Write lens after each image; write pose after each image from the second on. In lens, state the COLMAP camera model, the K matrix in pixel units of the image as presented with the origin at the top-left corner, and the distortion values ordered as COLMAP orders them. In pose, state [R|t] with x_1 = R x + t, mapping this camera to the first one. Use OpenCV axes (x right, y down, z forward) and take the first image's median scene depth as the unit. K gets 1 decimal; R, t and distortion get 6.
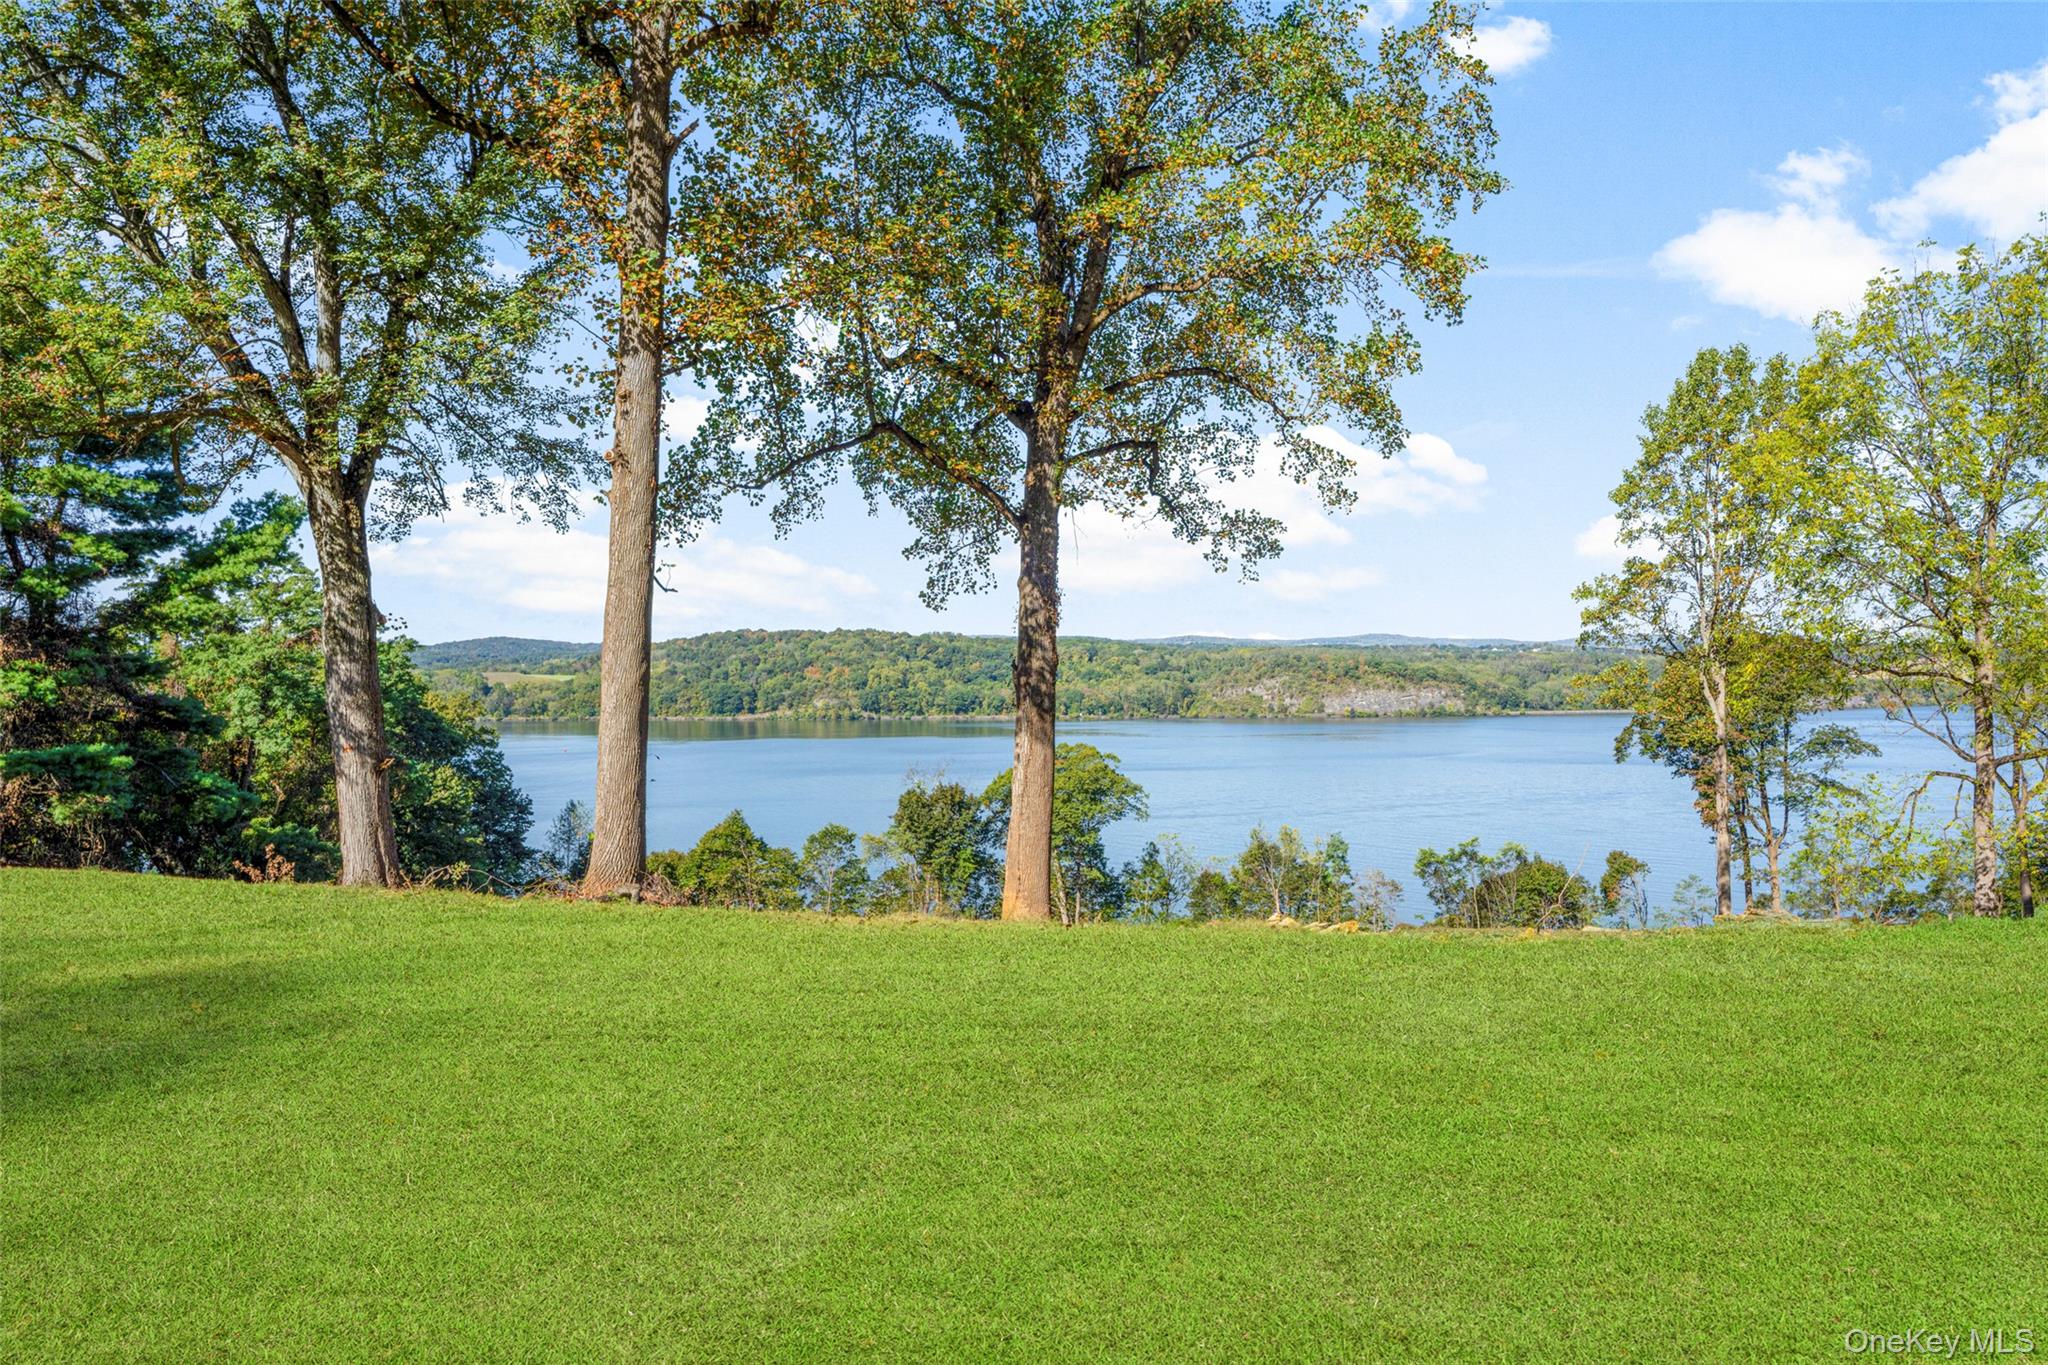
lens RADIAL K [[1286.4, 0, 1024.0], [0, 1286.4, 682.5], [0, 0, 1]] dist [-0.004767, -0.000641]
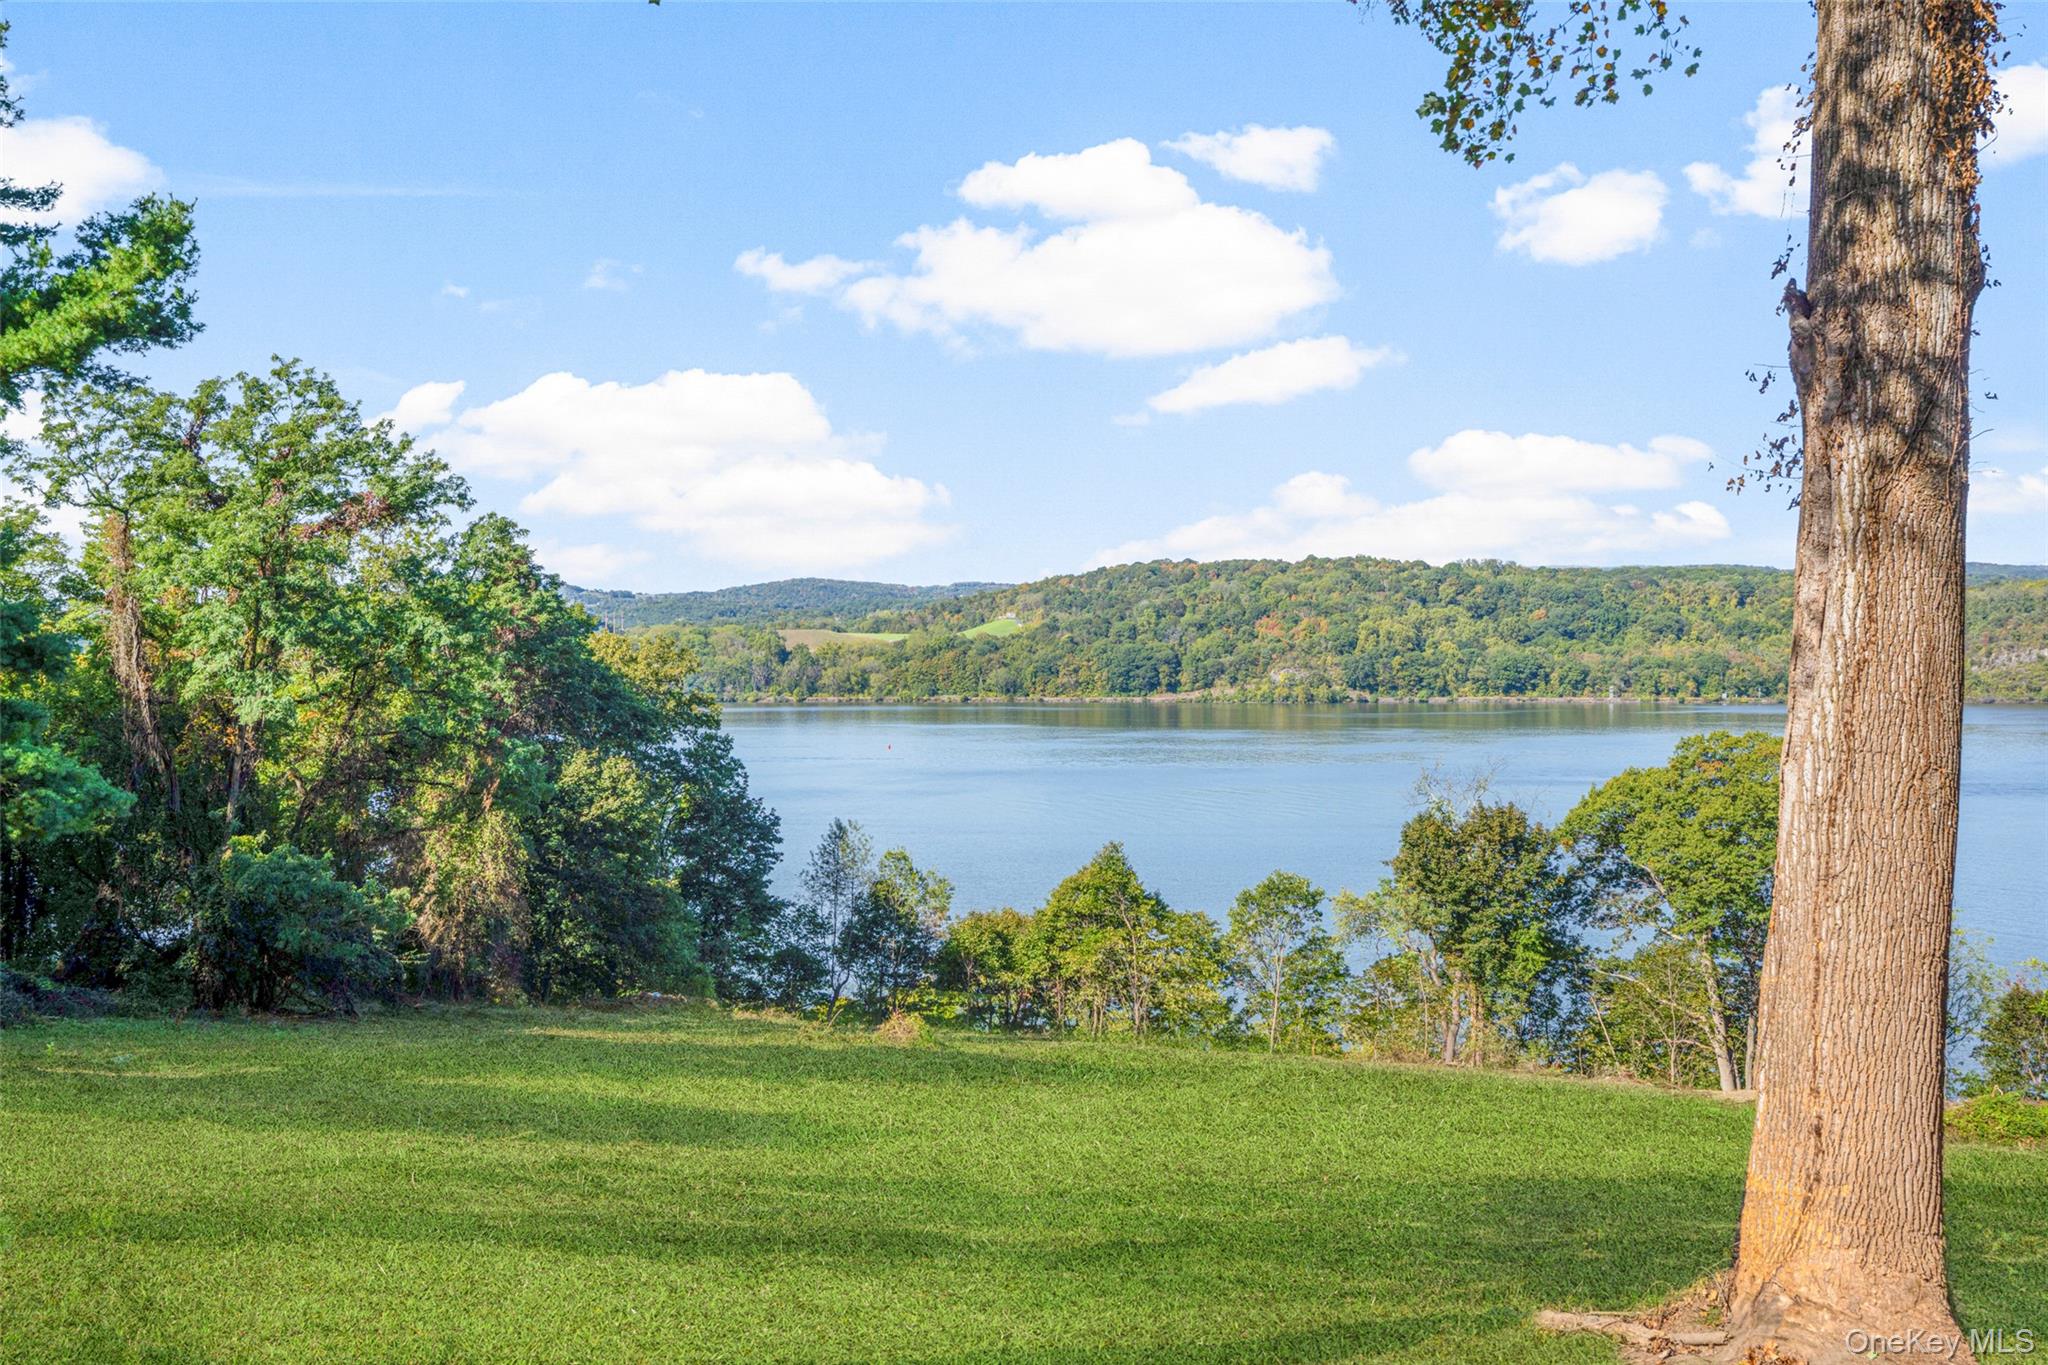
lens RADIAL K [[2038.2, 0, 1024.0], [0, 2038.2, 682.5], [0, 0, 1]] dist [0.015052, 0.003346]
pose [[0.959952, 0.002400, -0.280156, -0.008414], [0.002534, 0.999848, 0.017247, 0.011899], [0.280154, -0.017266, 0.959800, 0.119181]]
